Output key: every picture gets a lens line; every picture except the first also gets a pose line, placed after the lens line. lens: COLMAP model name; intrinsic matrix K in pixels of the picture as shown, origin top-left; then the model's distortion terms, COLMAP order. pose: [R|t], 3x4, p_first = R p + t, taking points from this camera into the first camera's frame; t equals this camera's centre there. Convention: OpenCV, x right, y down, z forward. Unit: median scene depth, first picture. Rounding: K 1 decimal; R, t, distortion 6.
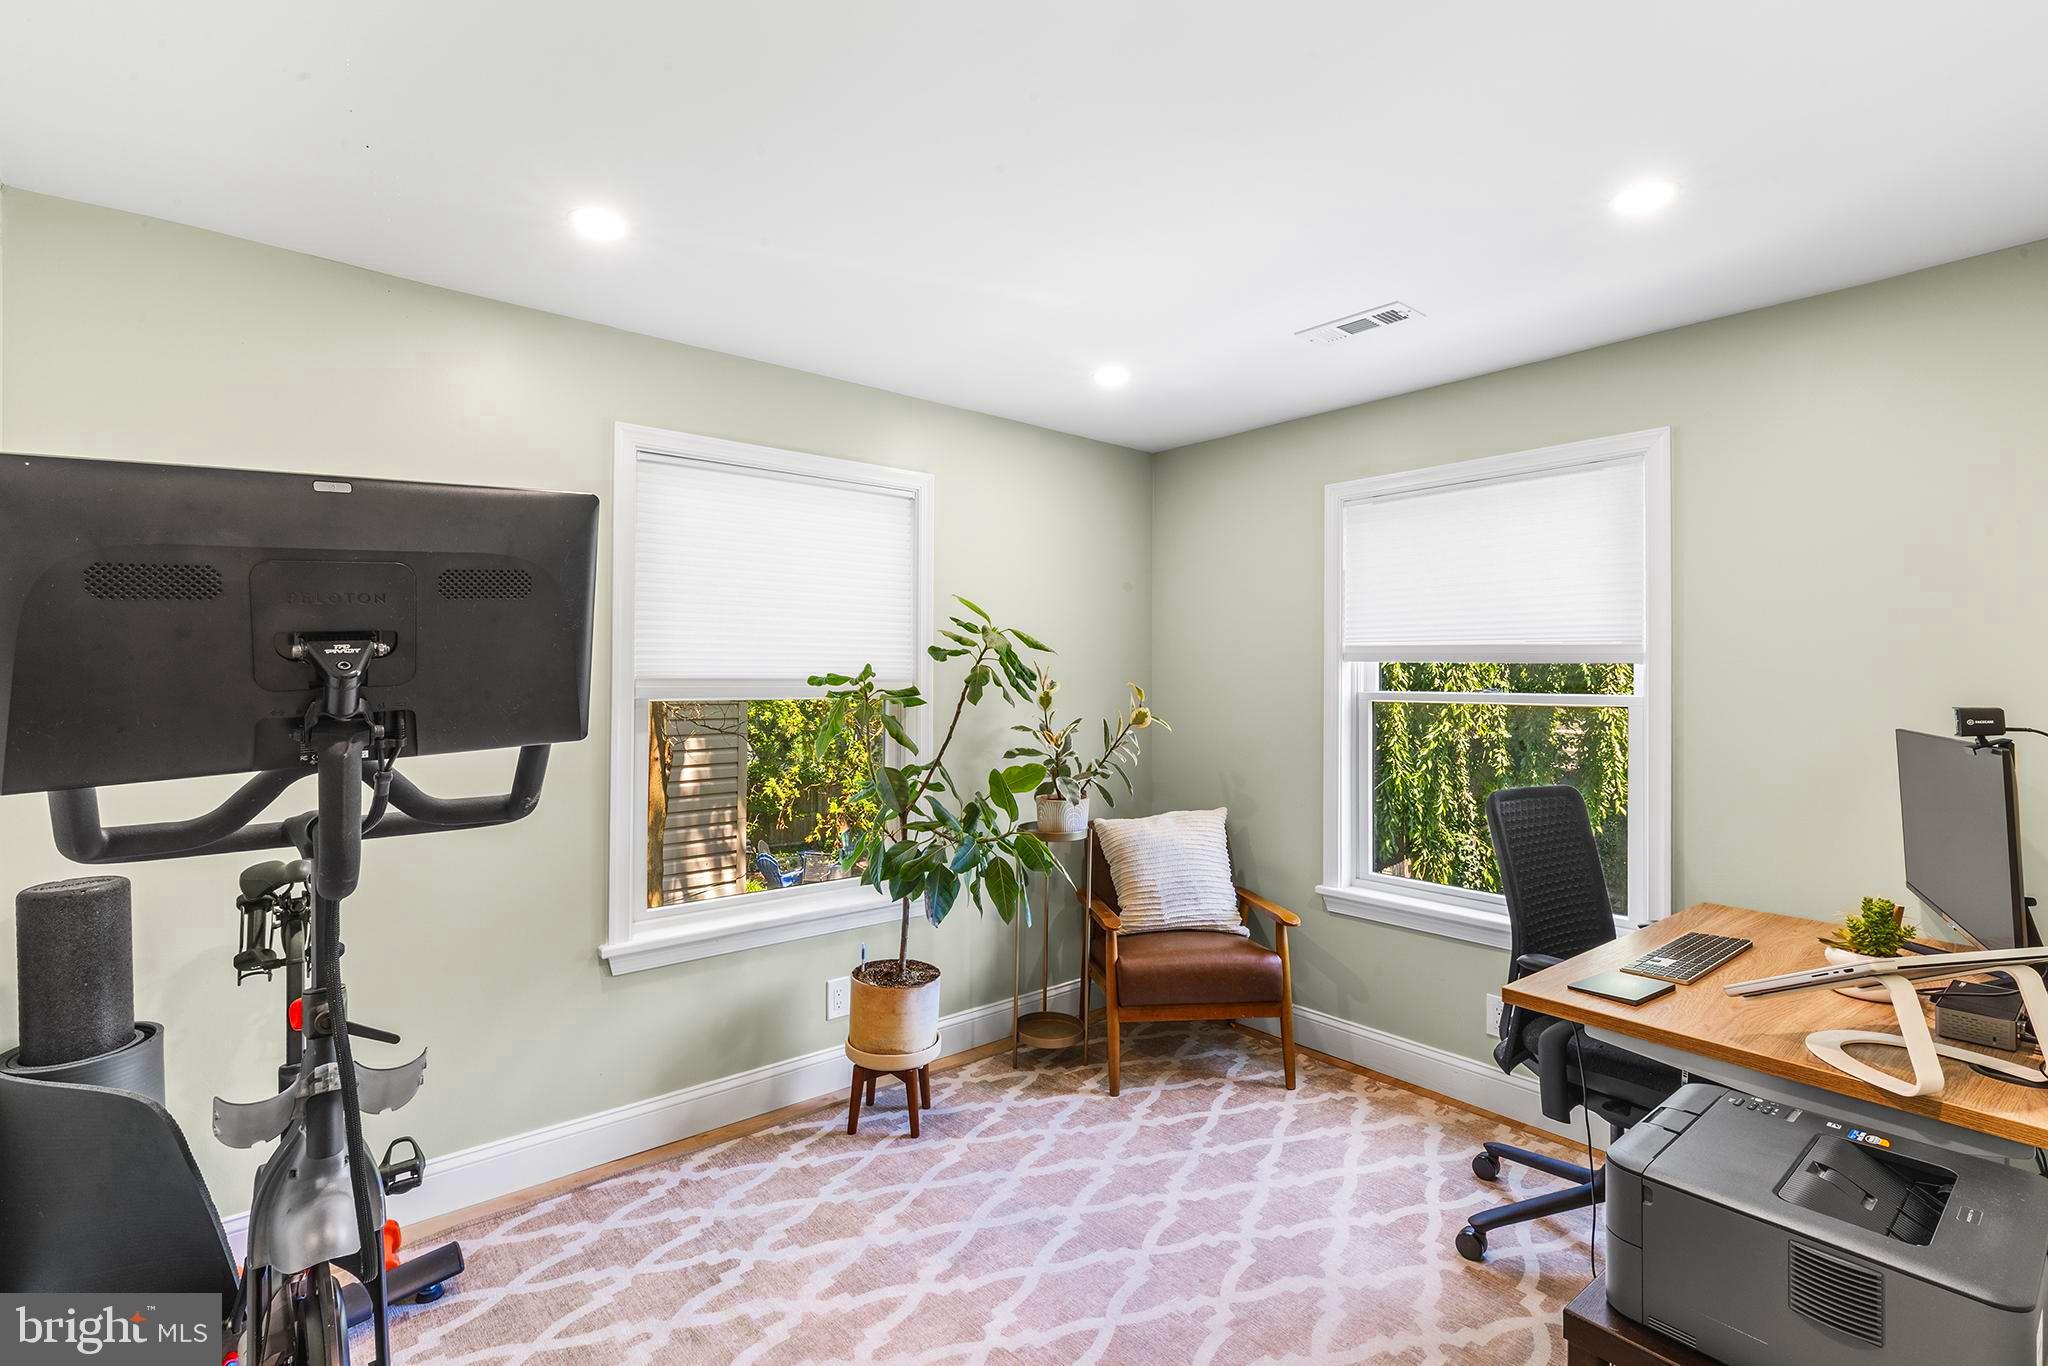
lens RADIAL K [[925.8, 0, 1024.4], [0, 925.8, 676.4], [0, 0, 1]] dist [0.004892, -0.001704]
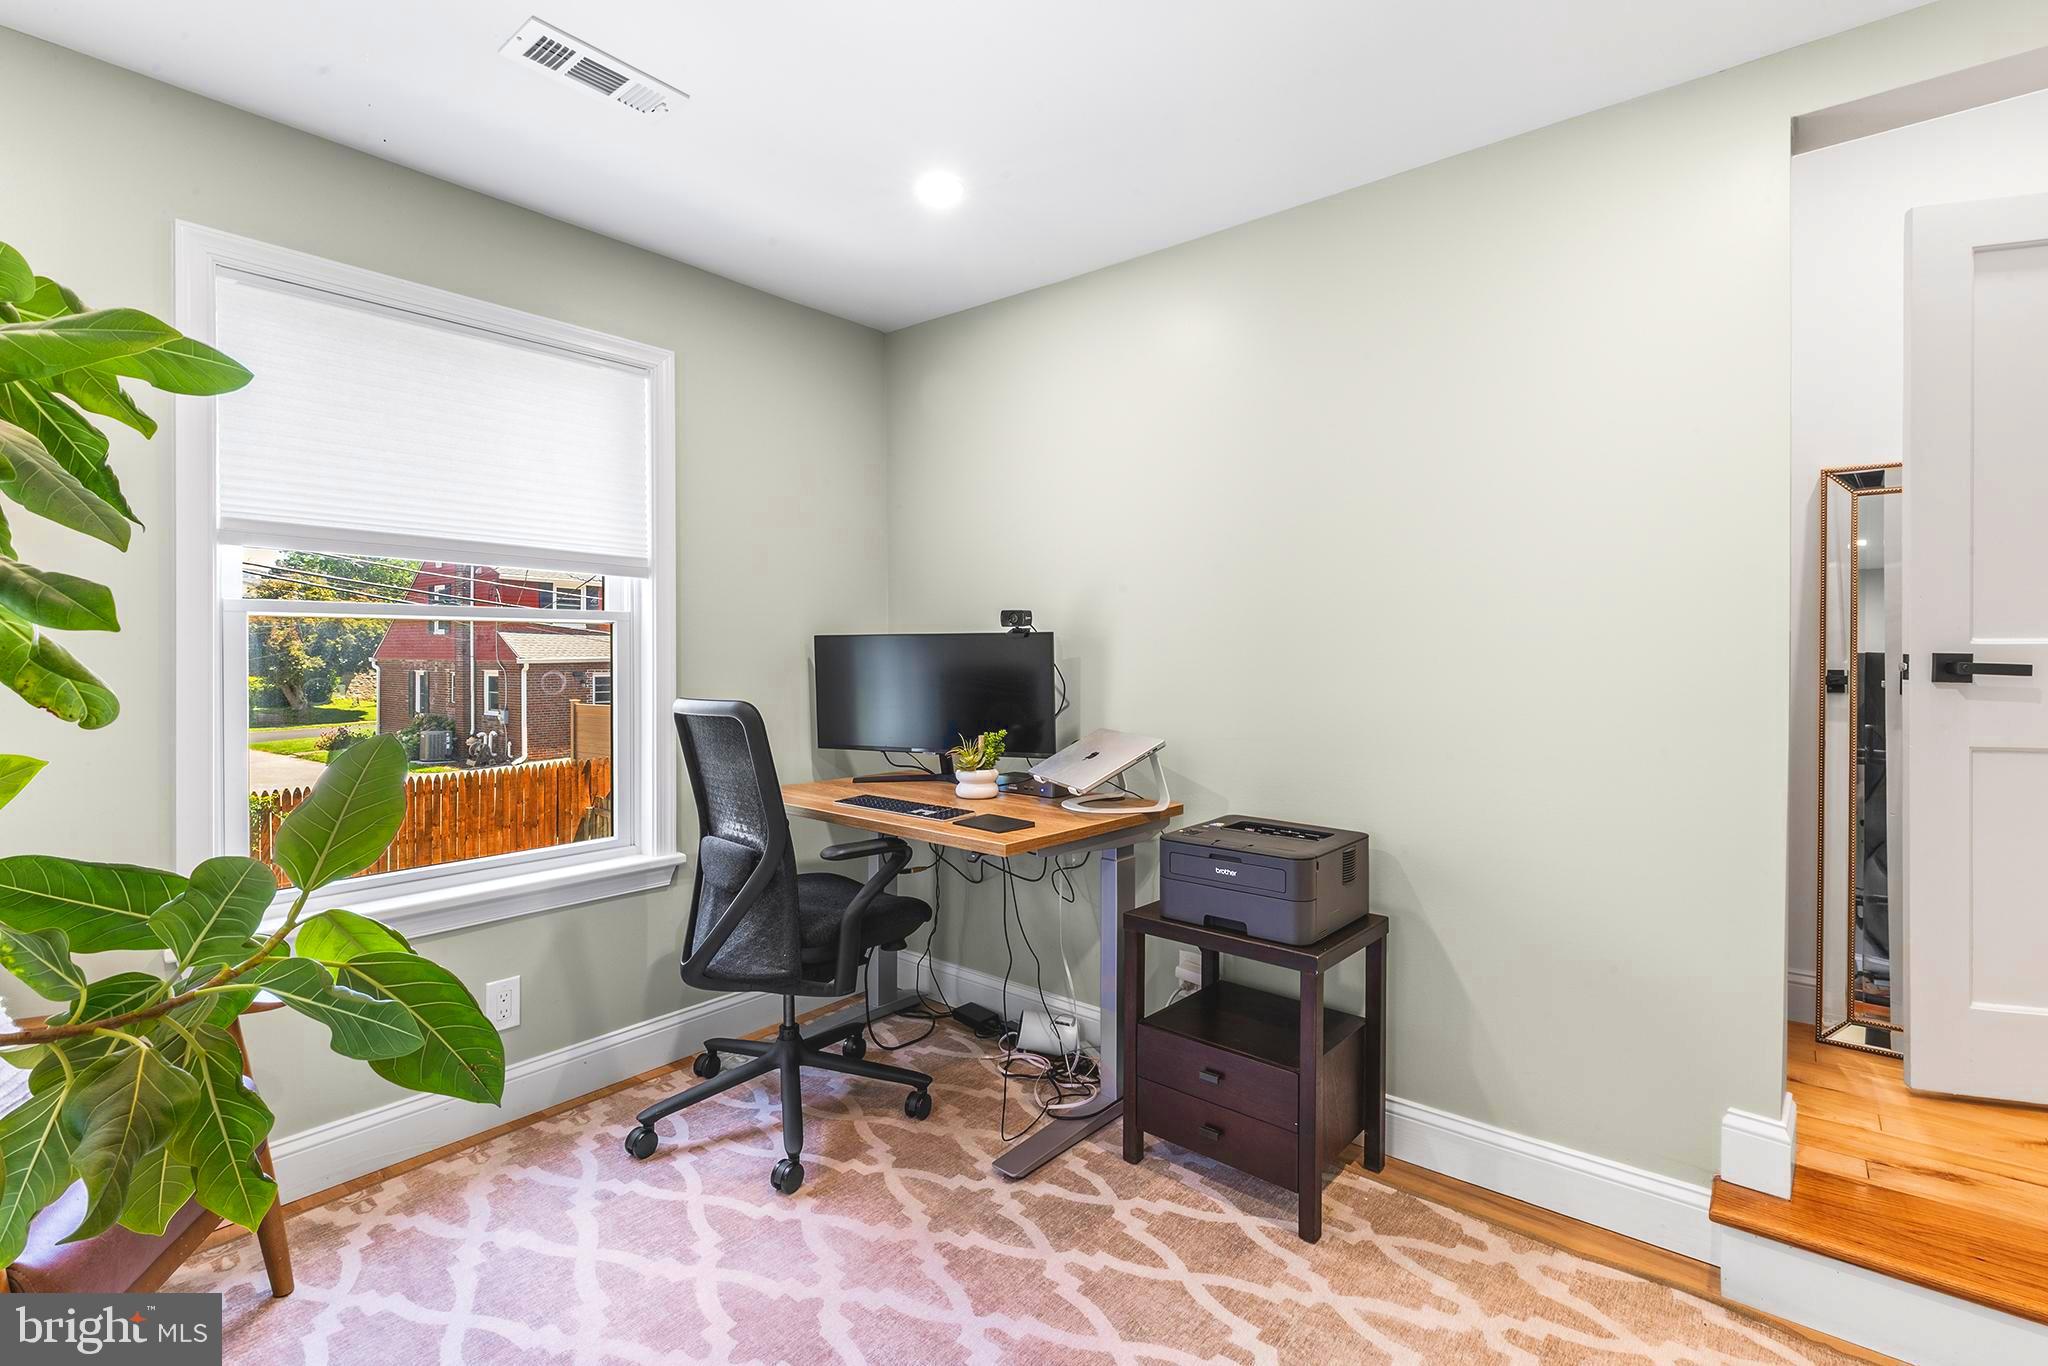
lens RADIAL K [[925.8, 0, 1026.5], [0, 925.8, 648.4], [0, 0, 1]] dist [0.004892, -0.001704]
pose [[-0.161641, -0.003814, 0.986842, -0.385790], [0.002783, 0.999987, 0.004321, 0.059692], [-0.986846, 0.003445, -0.161628, 0.732920]]
